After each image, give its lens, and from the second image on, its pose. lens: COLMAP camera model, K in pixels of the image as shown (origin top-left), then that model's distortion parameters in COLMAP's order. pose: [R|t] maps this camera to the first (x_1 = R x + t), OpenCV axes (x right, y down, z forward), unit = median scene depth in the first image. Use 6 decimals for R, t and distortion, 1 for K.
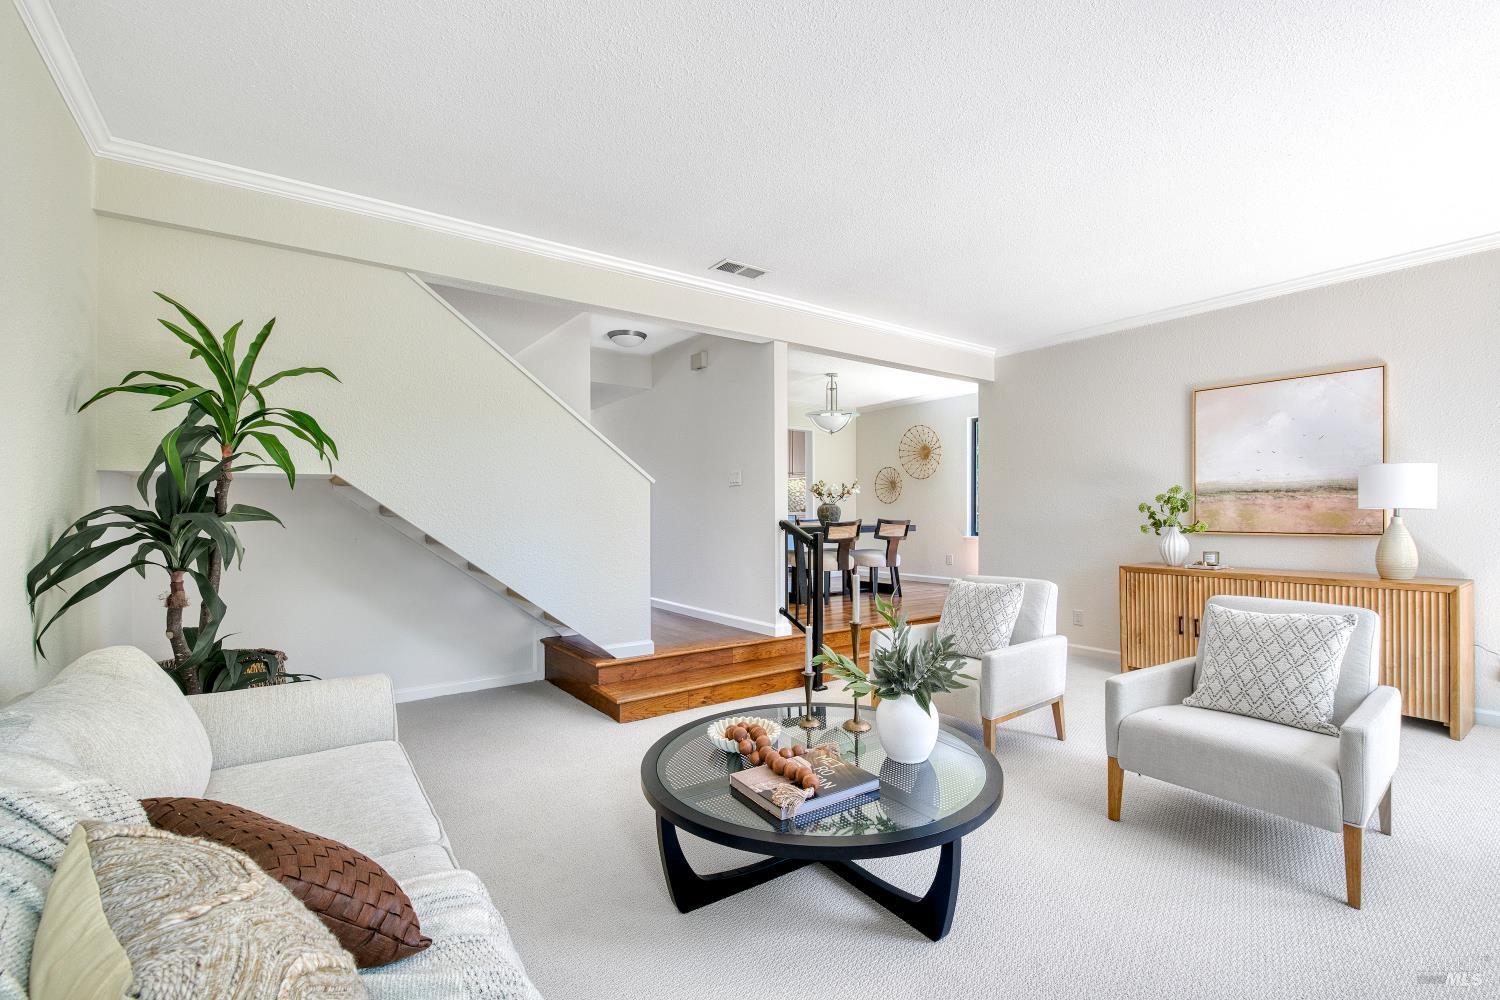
lens RADIAL K [[657.9, 0, 747.8], [0, 657.9, 508.5], [0, 0, 1]] dist [0.009295, -0.002691]
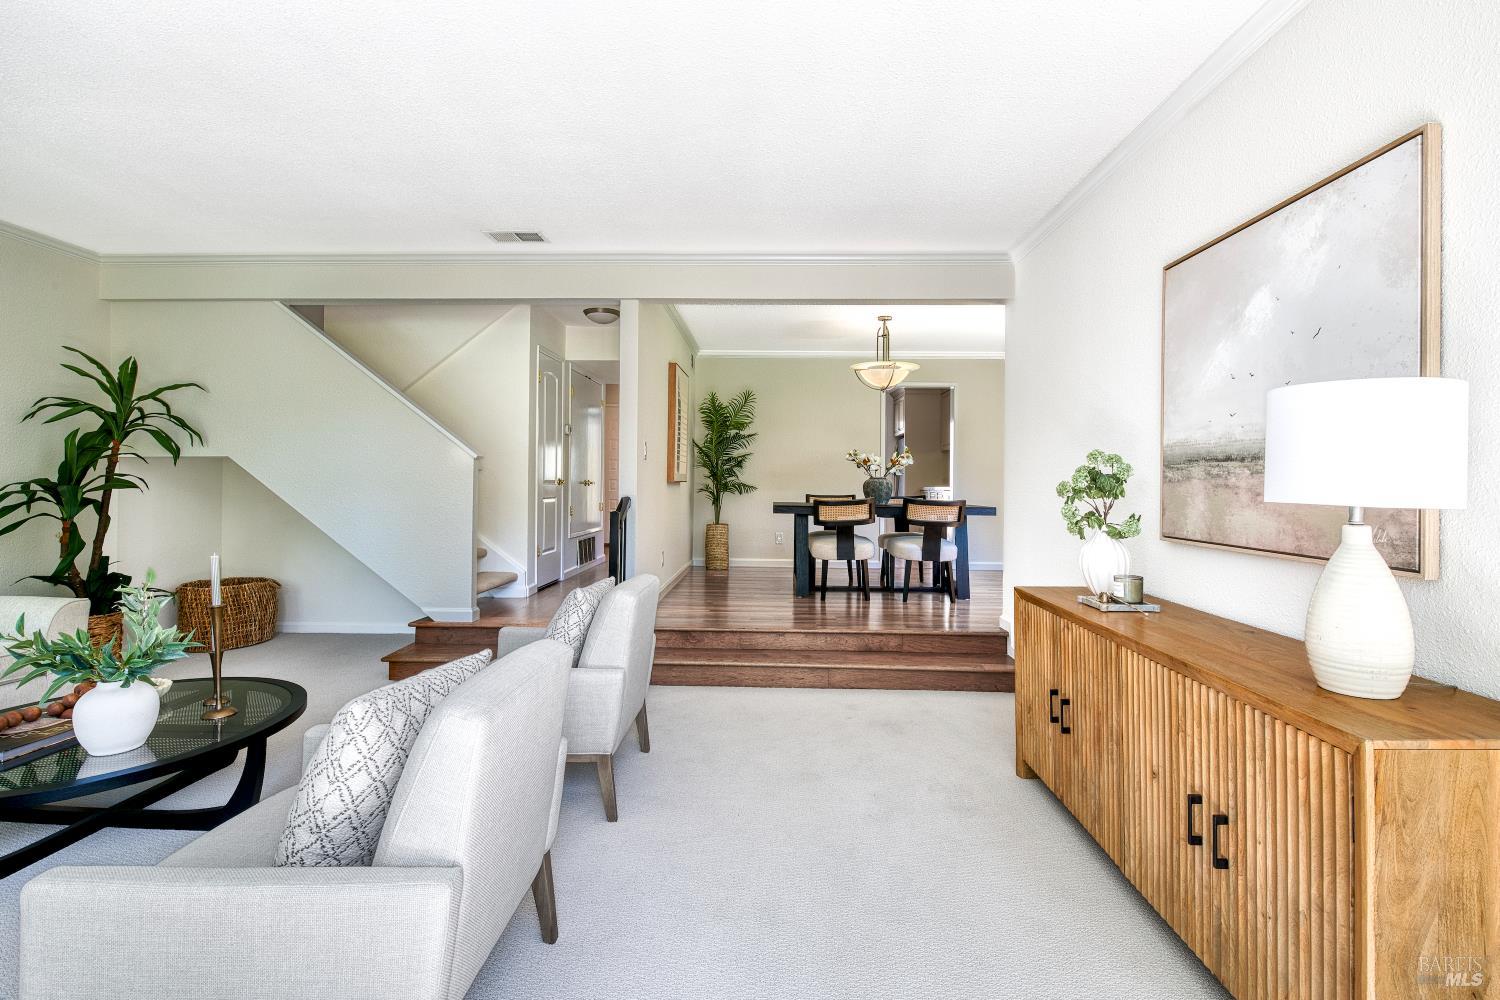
lens RADIAL K [[657.9, 0, 737.5], [0, 657.9, 473.1], [0, 0, 1]] dist [0.009295, -0.002691]
pose [[0.791383, 0.000708, -0.611320, 0.514401], [-0.005664, 0.999965, -0.006173, -0.007213], [0.611294, 0.008348, 0.791359, 0.267147]]
